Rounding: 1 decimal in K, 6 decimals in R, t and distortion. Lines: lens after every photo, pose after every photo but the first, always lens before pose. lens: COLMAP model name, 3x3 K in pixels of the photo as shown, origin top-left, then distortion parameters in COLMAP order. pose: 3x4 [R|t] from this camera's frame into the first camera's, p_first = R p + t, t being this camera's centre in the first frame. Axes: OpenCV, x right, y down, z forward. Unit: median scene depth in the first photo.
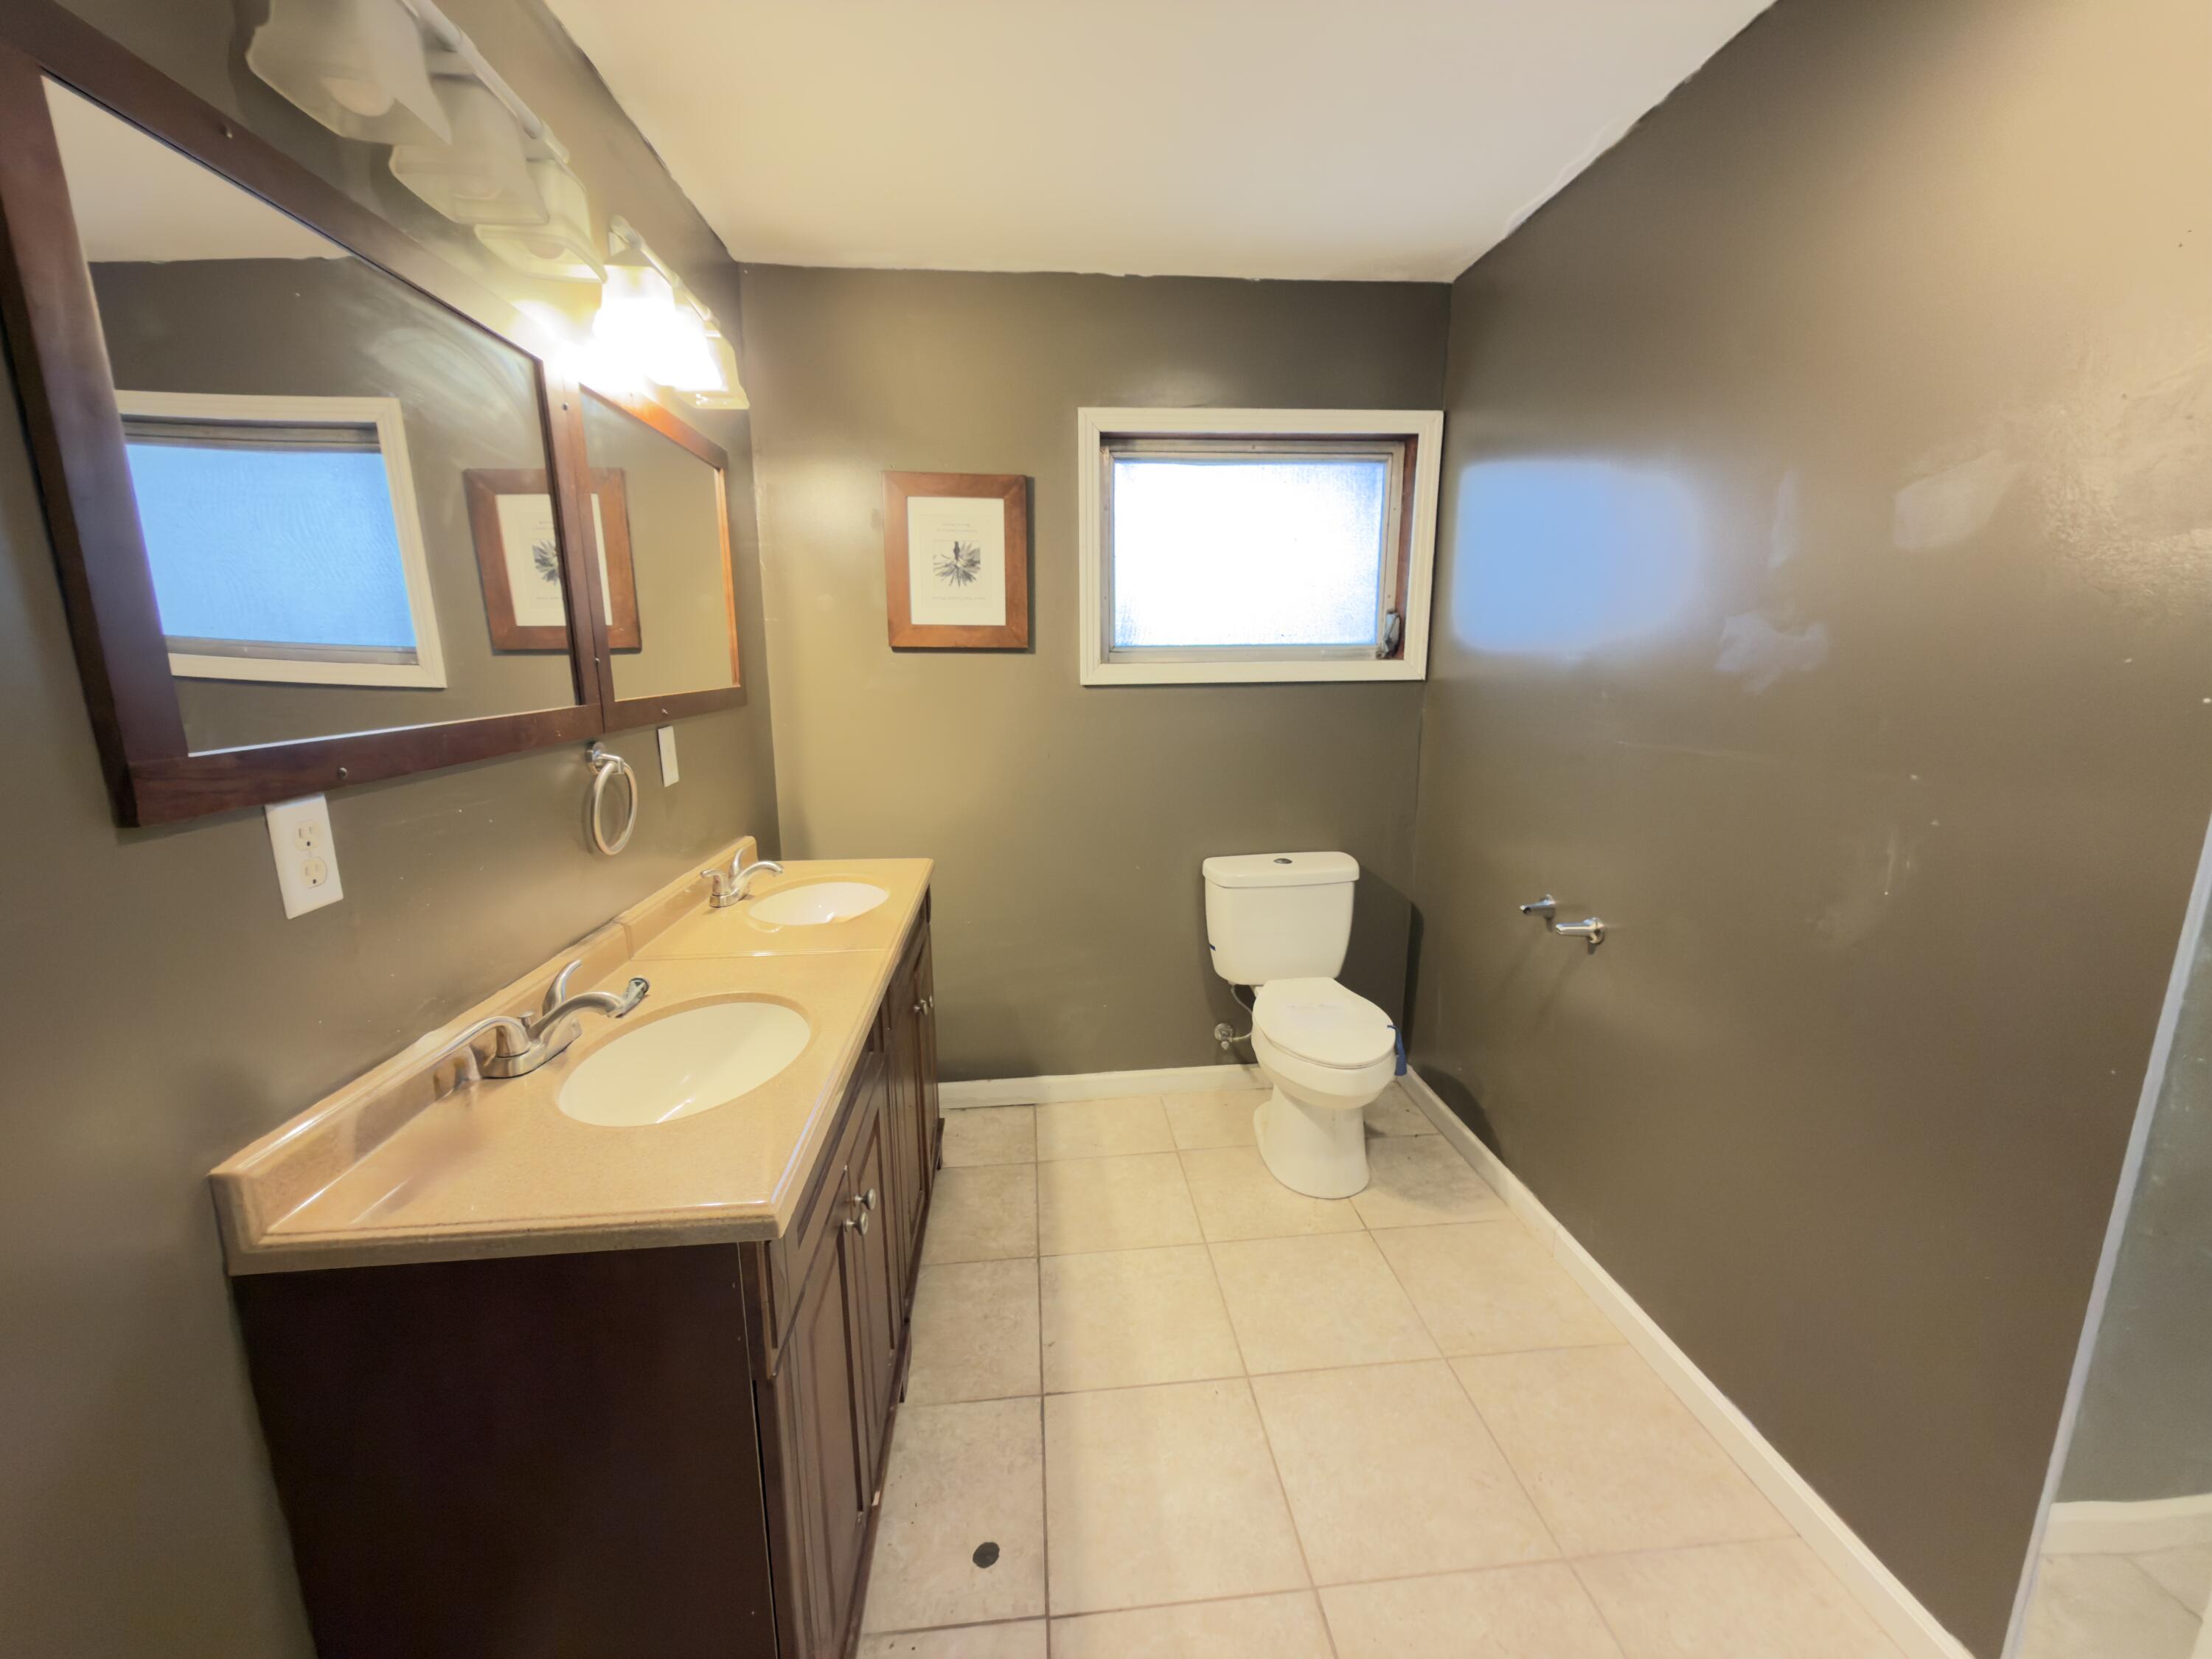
lens RADIAL K [[892.8, 0, 1105.3], [0, 892.8, 831.6], [0, 0, 1]] dist [-0.000477, 0.001359]
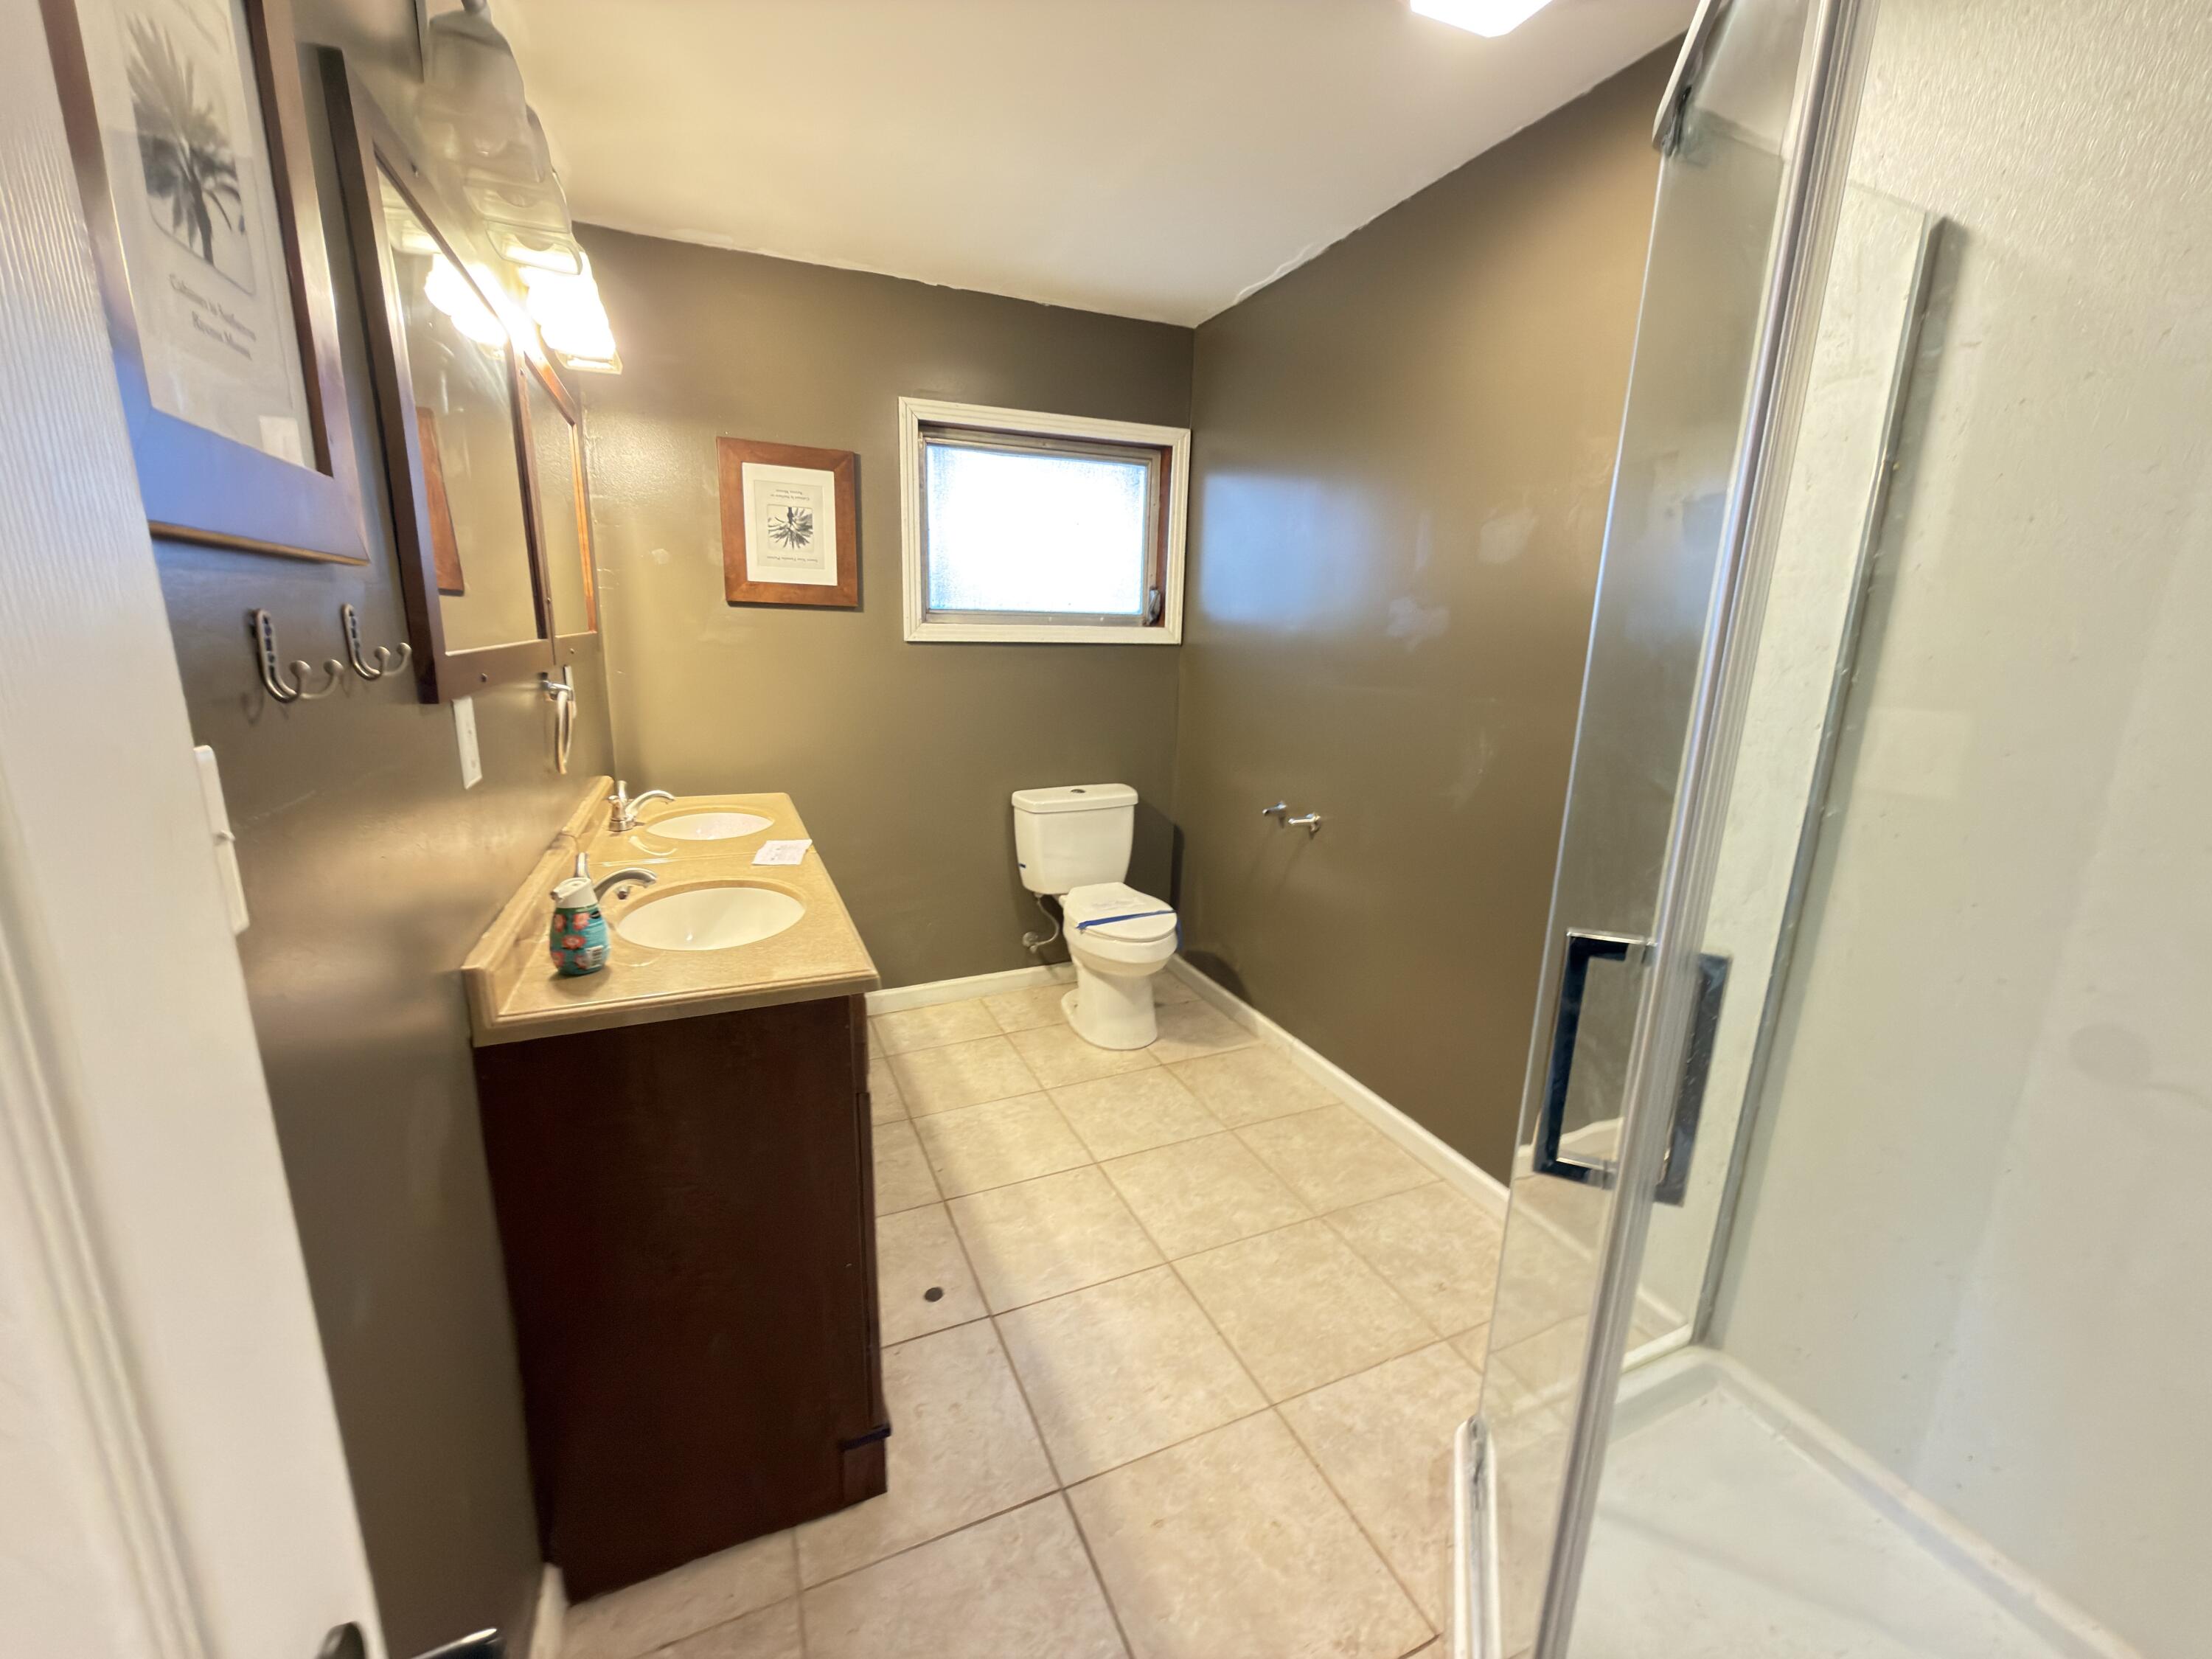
lens RADIAL K [[892.8, 0, 1109.8], [0, 892.8, 834.4], [0, 0, 1]] dist [-0.000477, 0.001359]
pose [[0.948245, -0.044328, 0.314430, -0.157088], [0.034289, 0.998712, 0.037392, 0.052156], [-0.315683, -0.024675, 0.948544, -0.184063]]
